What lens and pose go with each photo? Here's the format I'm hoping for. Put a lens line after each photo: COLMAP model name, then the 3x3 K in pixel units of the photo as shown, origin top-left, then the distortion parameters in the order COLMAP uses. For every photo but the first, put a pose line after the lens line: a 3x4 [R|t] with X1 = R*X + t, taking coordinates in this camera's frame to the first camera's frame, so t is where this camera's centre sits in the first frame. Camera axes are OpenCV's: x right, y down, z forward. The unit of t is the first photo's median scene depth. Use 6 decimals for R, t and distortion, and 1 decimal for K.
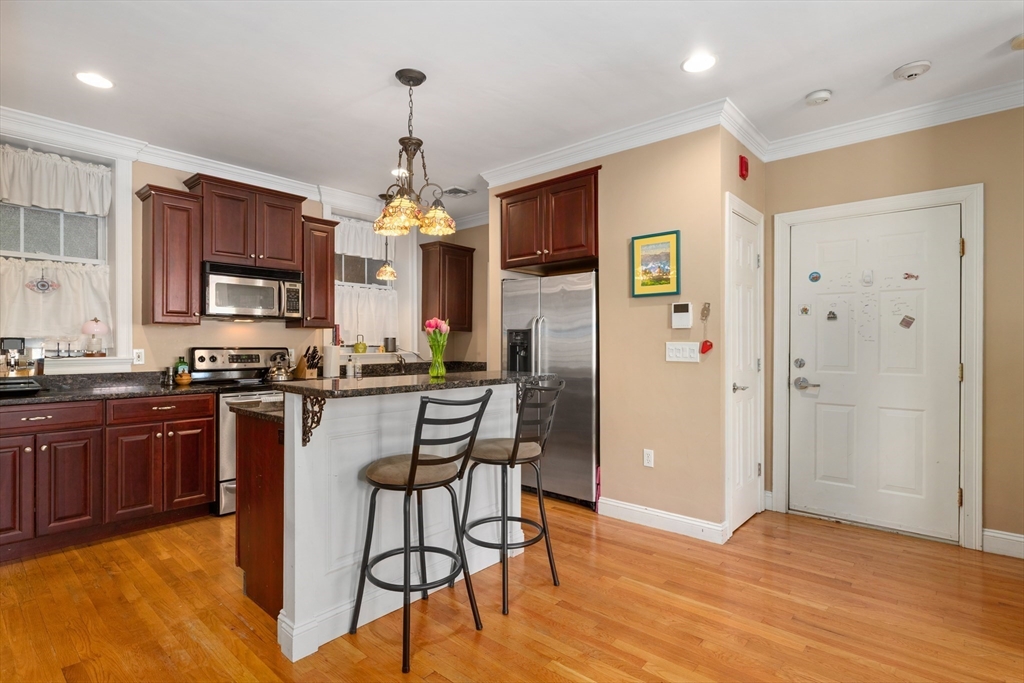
lens RADIAL K [[507.8, 0, 512.0], [0, 507.8, 341.5], [0, 0, 1]] dist [-0.002359, 0.000503]
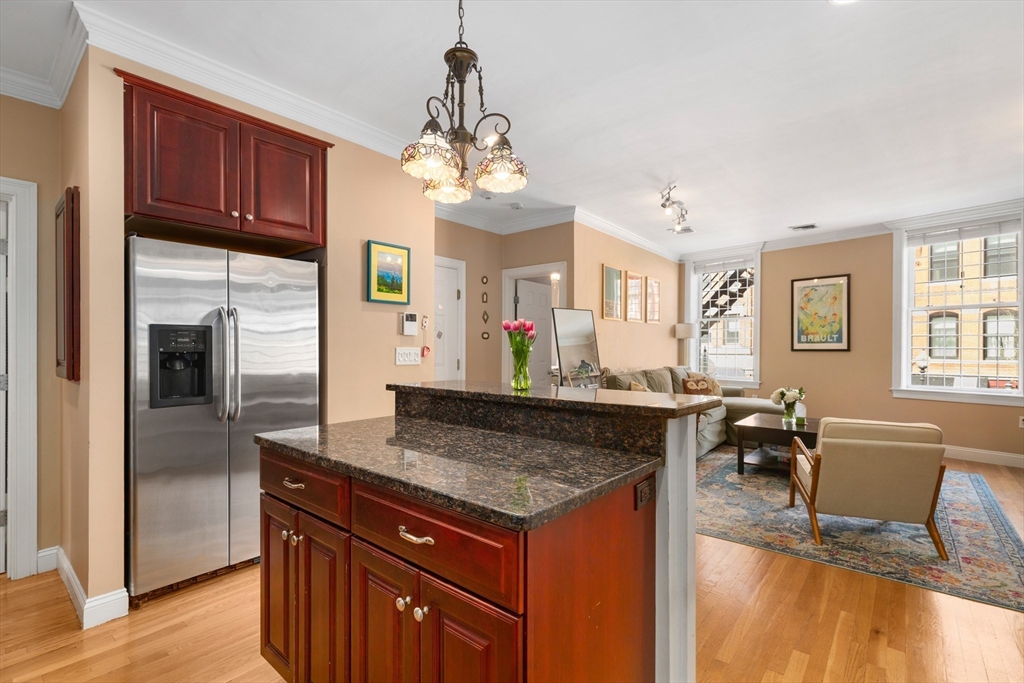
lens RADIAL K [[467.9, 0, 508.3], [0, 467.9, 345.7], [0, 0, 1]] dist [0.004665, 0.000073]
pose [[-0.021899, 0.005048, 0.999747, -0.630895], [-0.005021, 0.999974, -0.005160, 0.001392], [-0.999748, -0.005132, -0.021873, 0.711205]]
